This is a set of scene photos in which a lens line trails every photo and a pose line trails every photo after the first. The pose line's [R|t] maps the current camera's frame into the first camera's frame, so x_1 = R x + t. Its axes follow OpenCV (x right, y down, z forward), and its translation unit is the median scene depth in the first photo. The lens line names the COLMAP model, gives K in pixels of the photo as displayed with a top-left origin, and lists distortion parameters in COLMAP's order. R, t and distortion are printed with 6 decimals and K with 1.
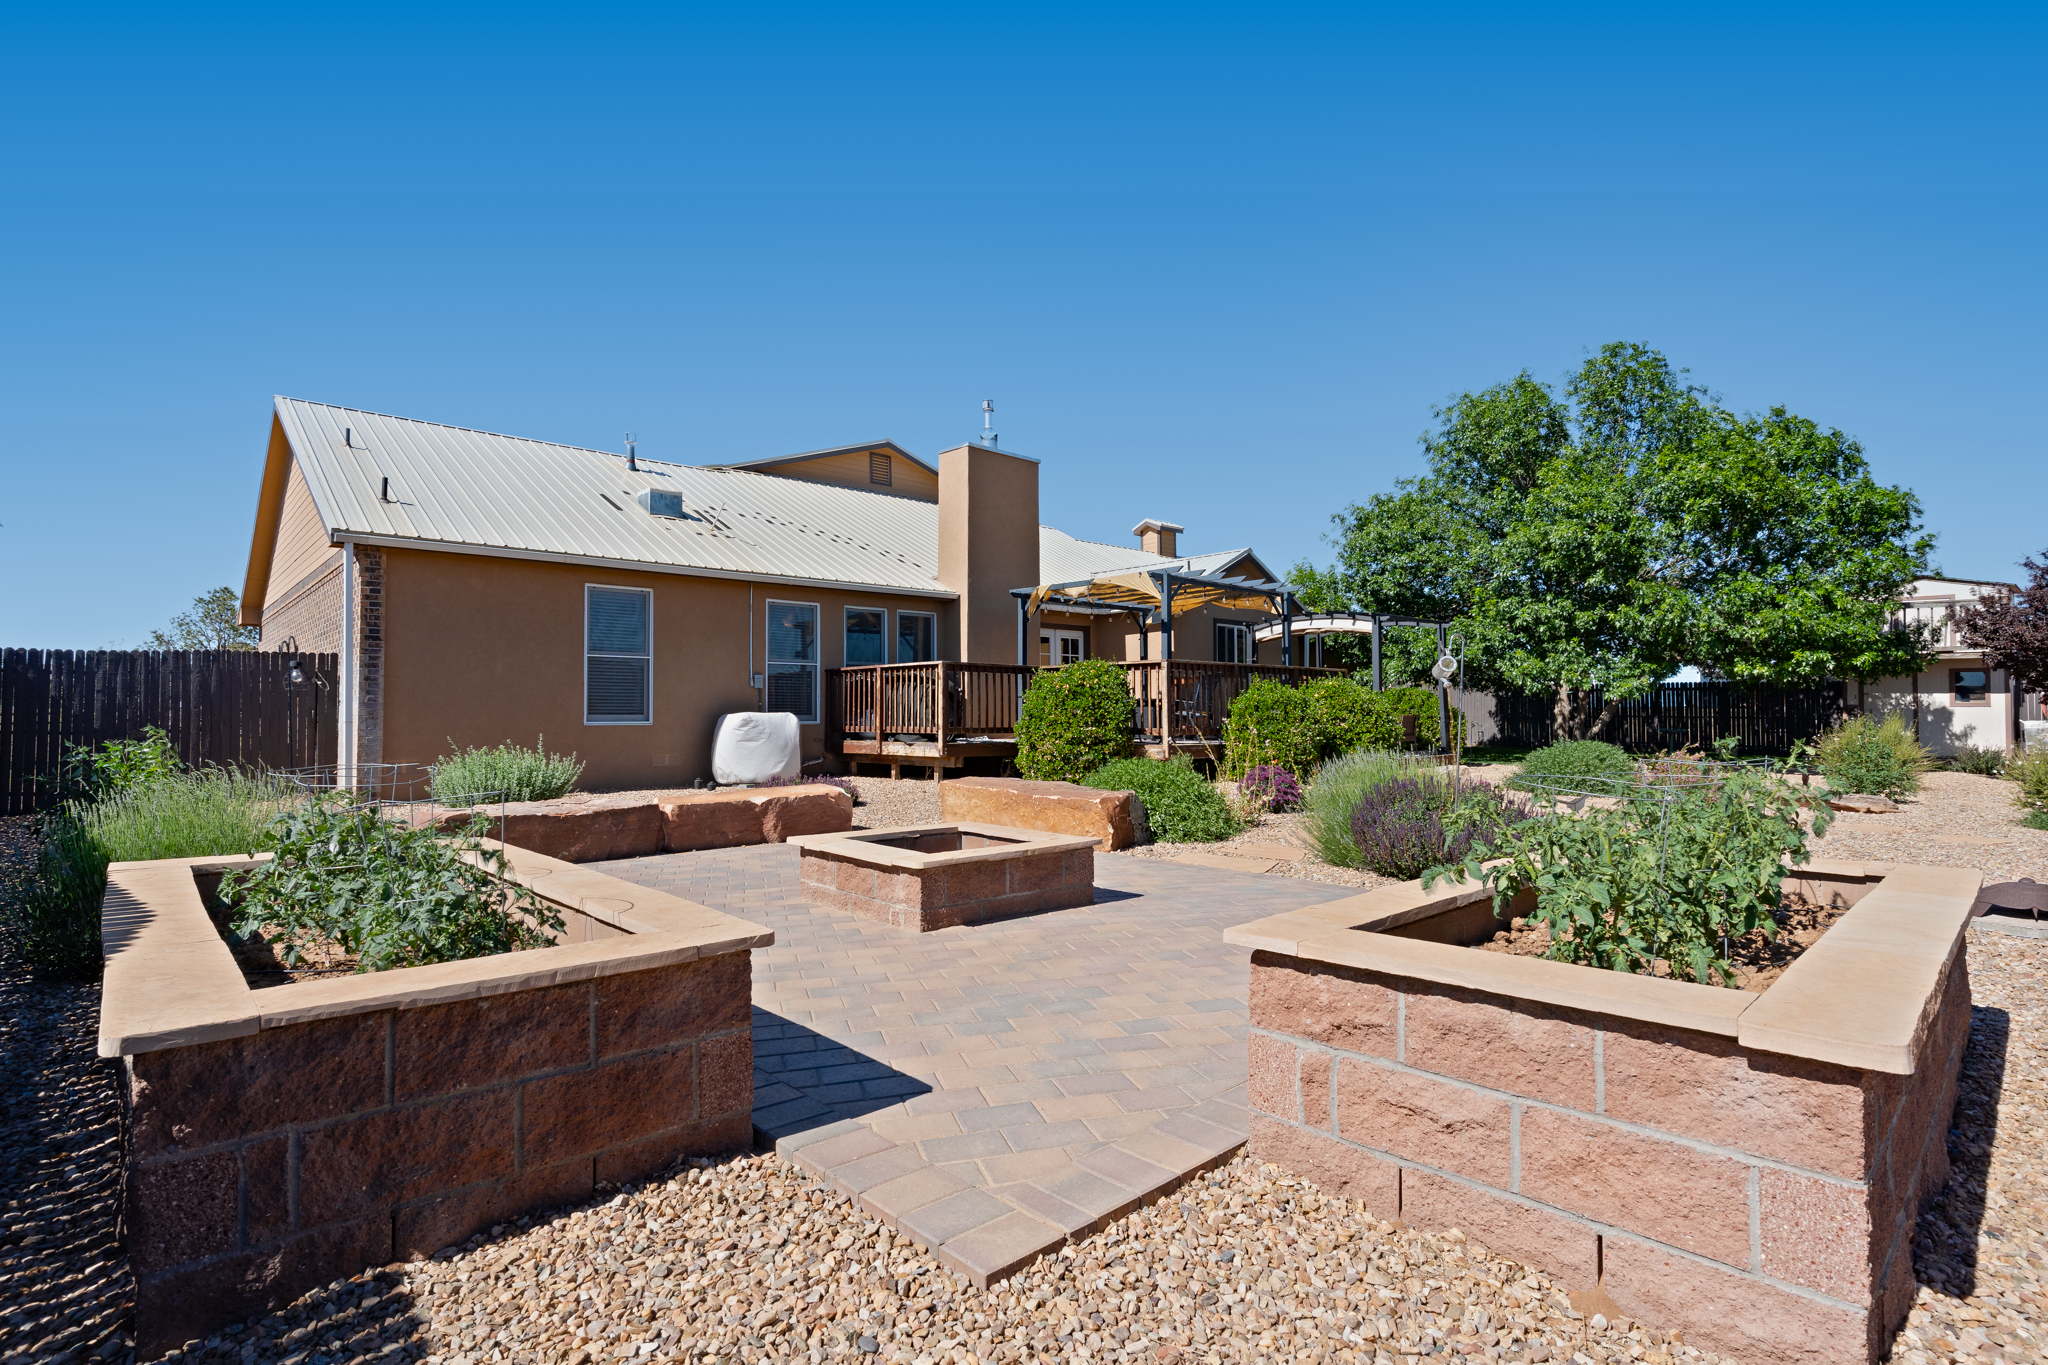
lens RADIAL K [[1007.5, 0, 1030.2], [0, 1007.5, 683.7], [0, 0, 1]] dist [-0.000637, 0.000069]
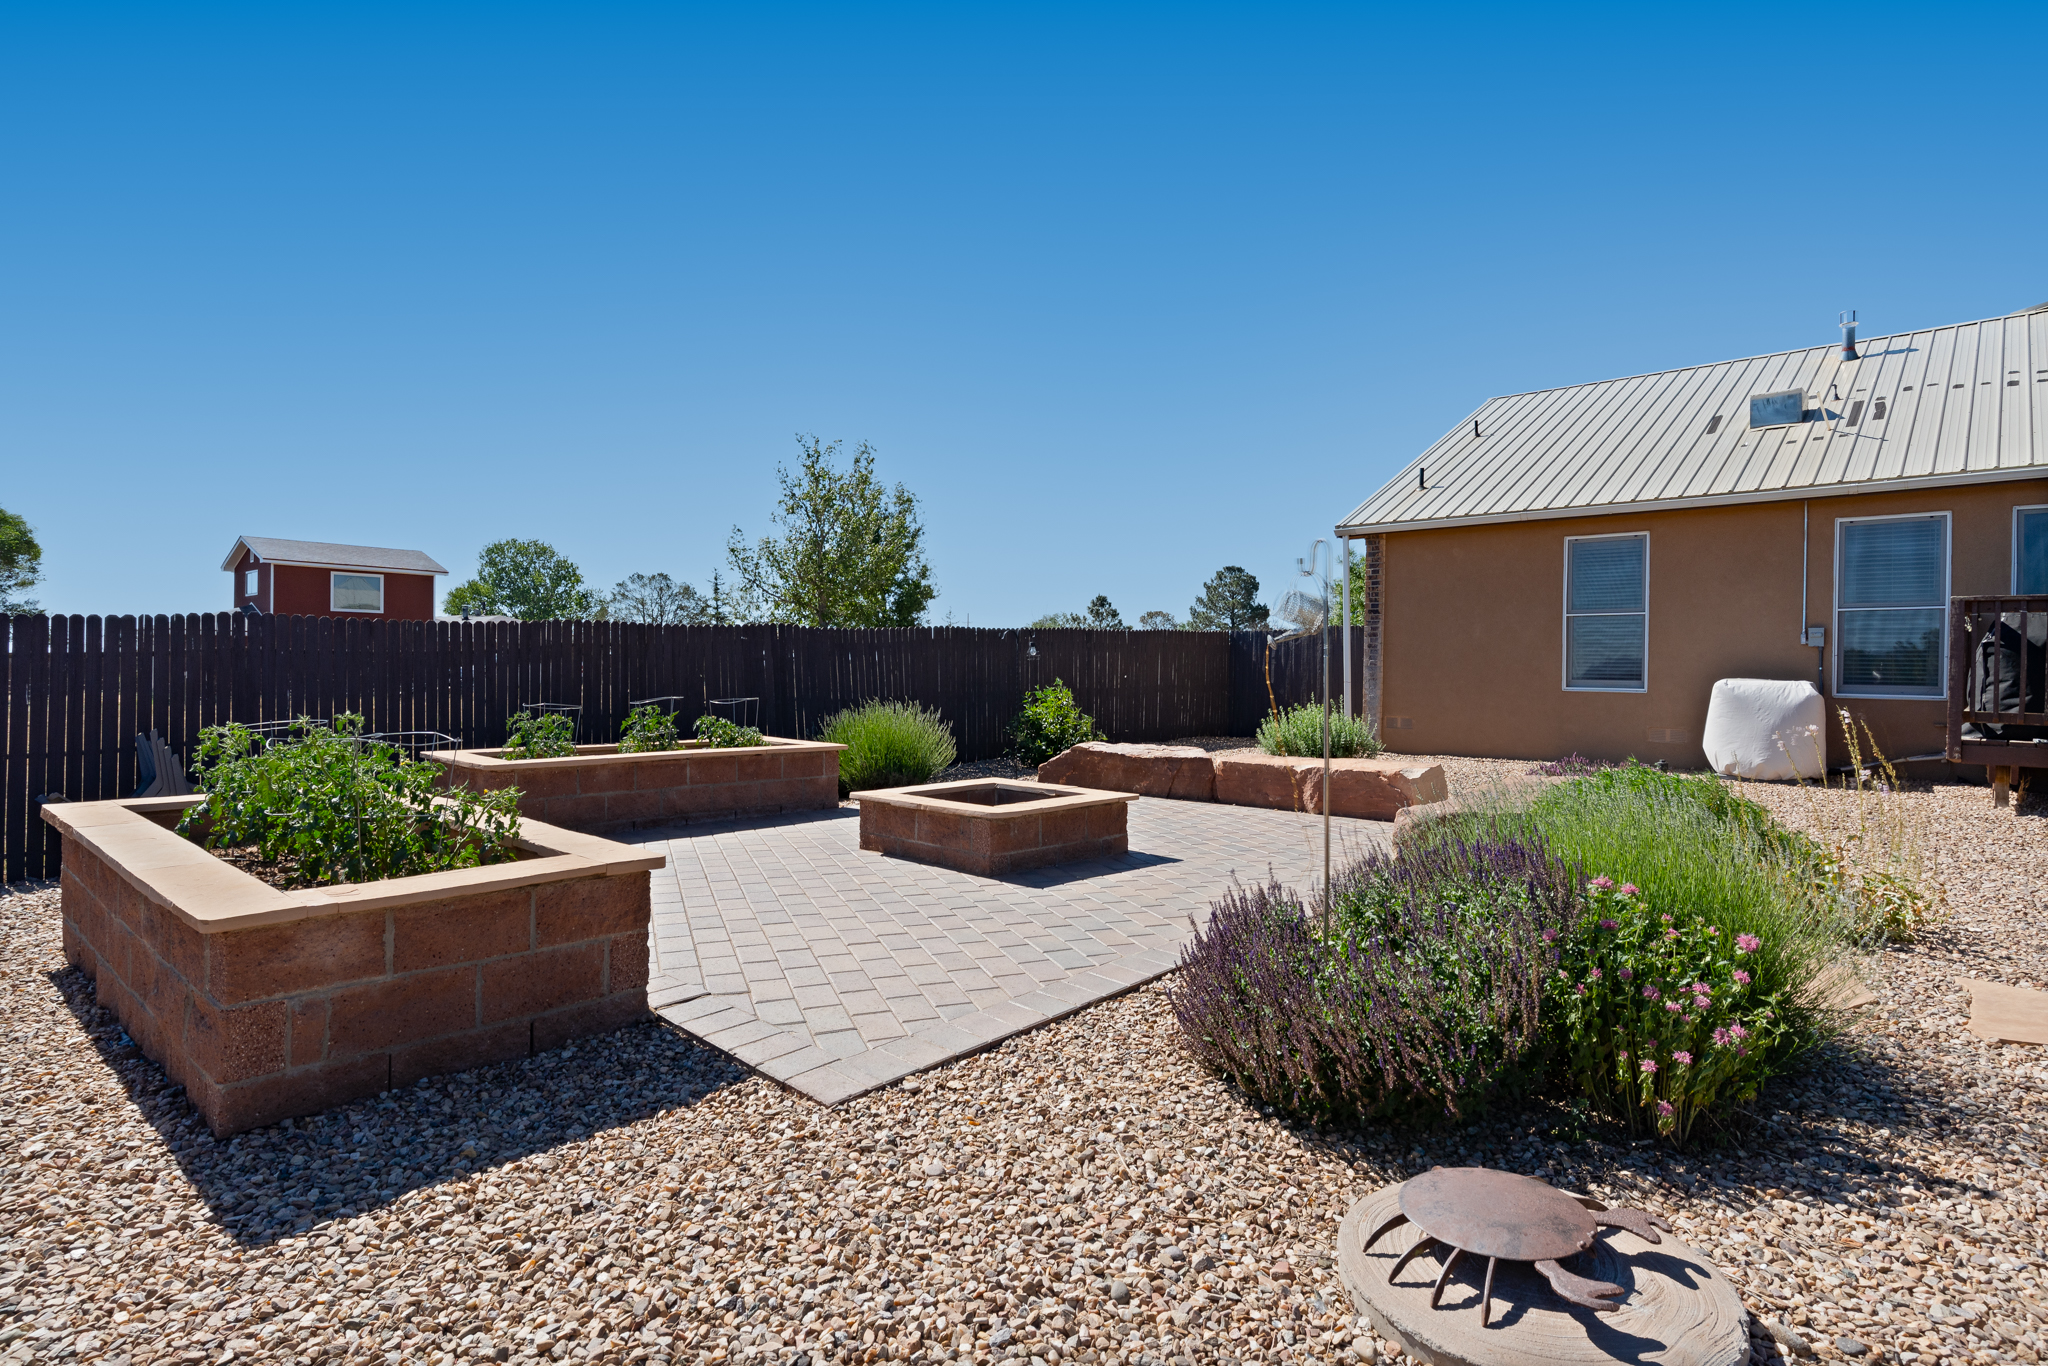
lens RADIAL K [[1056.9, 0, 1031.6], [0, 1056.9, 678.6], [0, 0, 1]] dist [0.006670, 0.000021]
pose [[0.090443, 0.016405, -0.995767, 0.401902], [0.020783, 0.999615, 0.018356, 0.001719], [0.995685, -0.022355, 0.090067, 0.347461]]
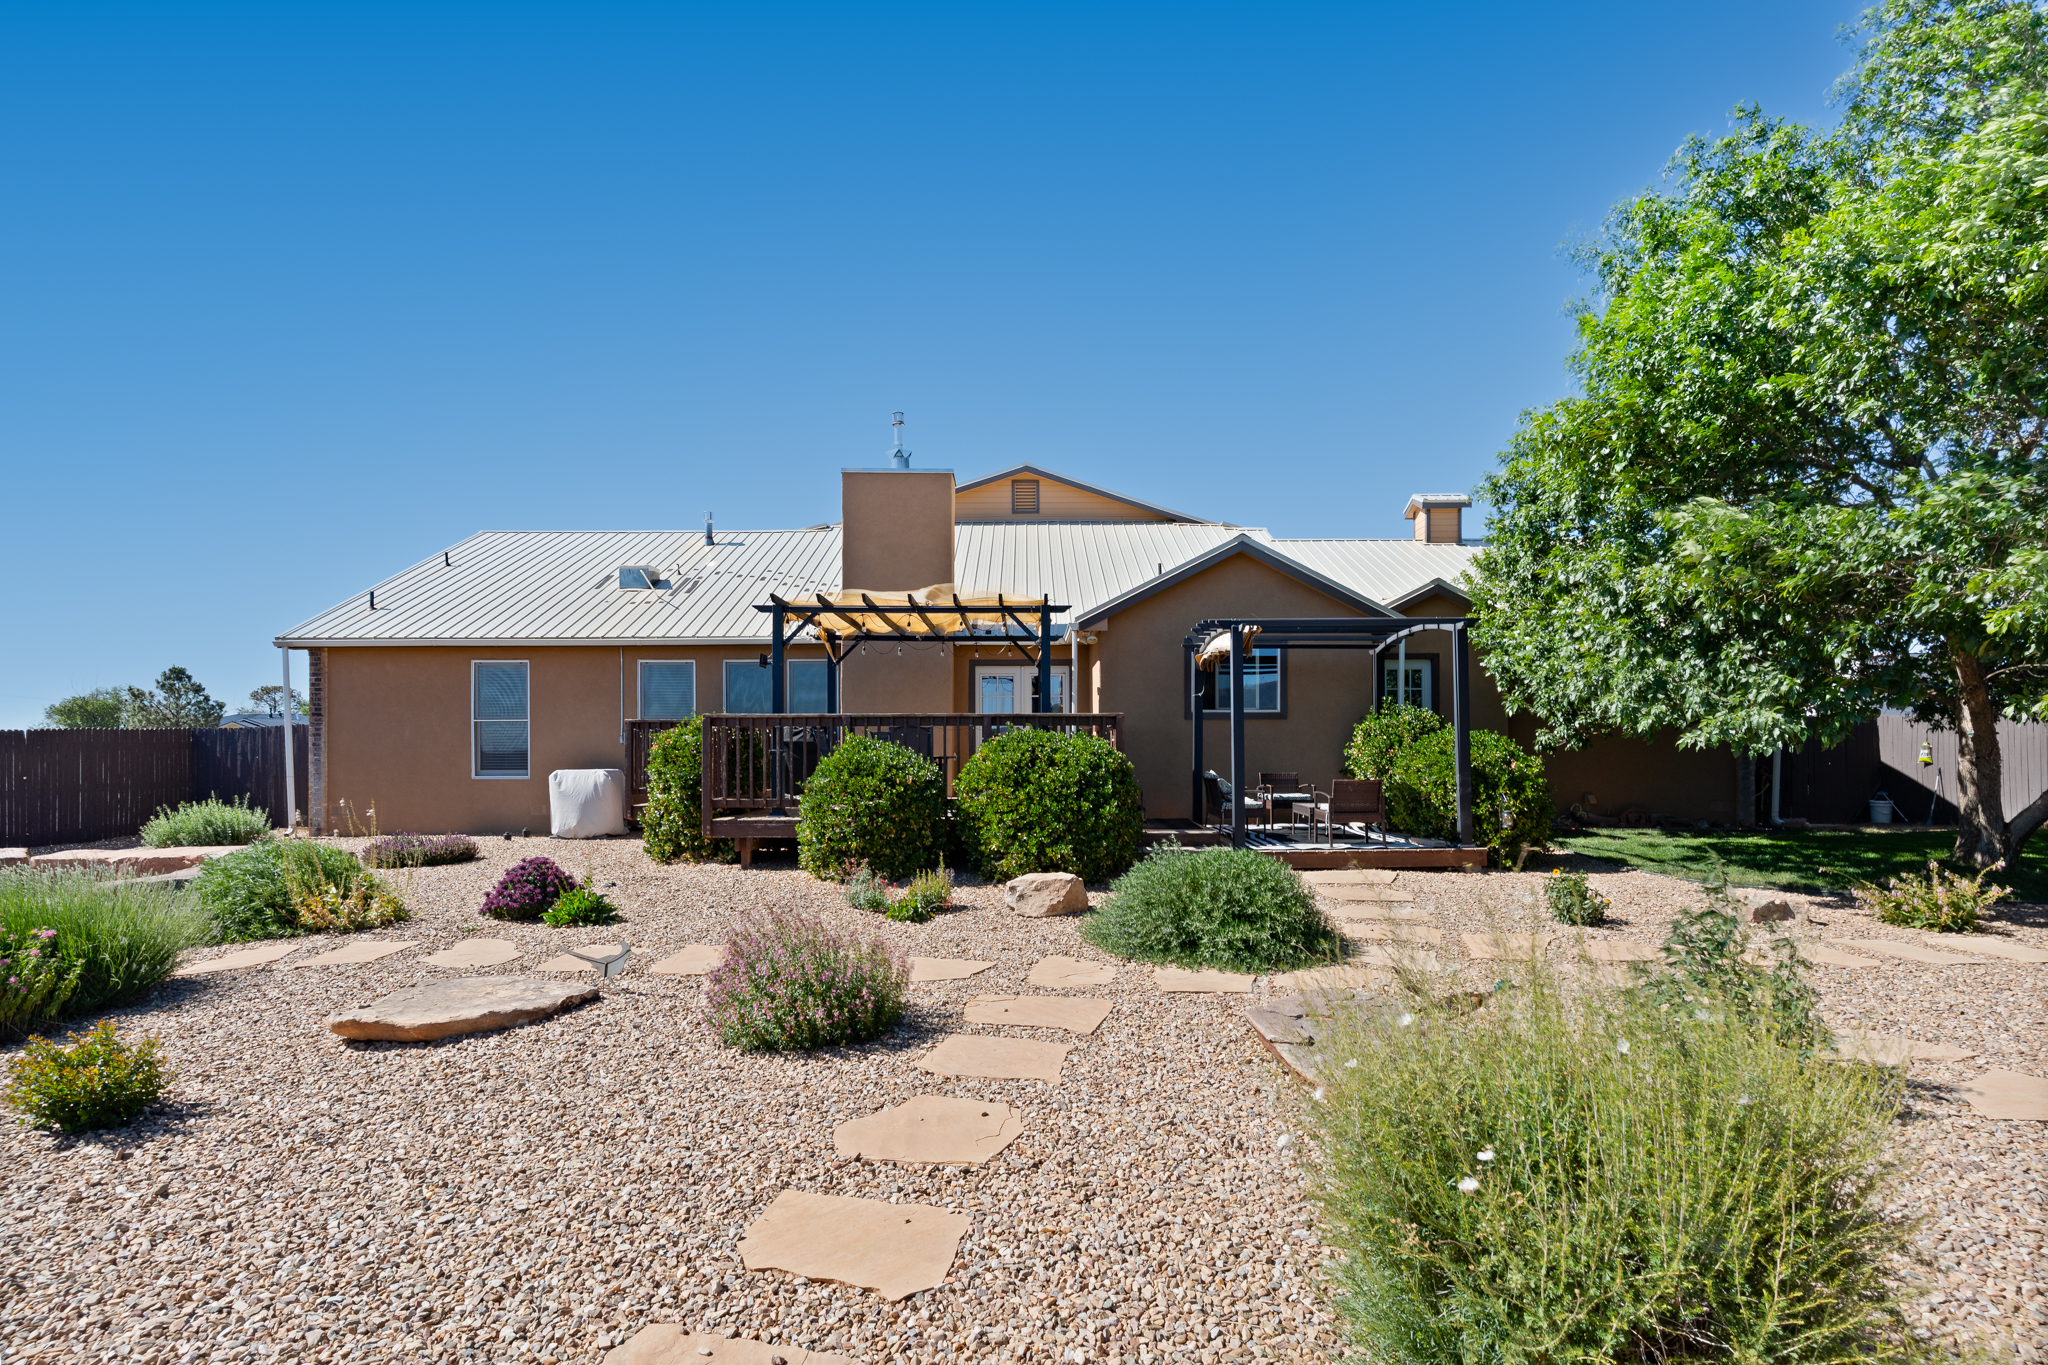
lens RADIAL K [[1011.5, 0, 1040.1], [0, 1011.5, 750.0], [0, 0, 1]] dist [0.001518, -0.000022]
pose [[0.740009, 0.004201, -0.672584, 0.719827], [0.022786, 0.999250, 0.031311, -0.013101], [0.672211, -0.038496, 0.739358, 0.462557]]
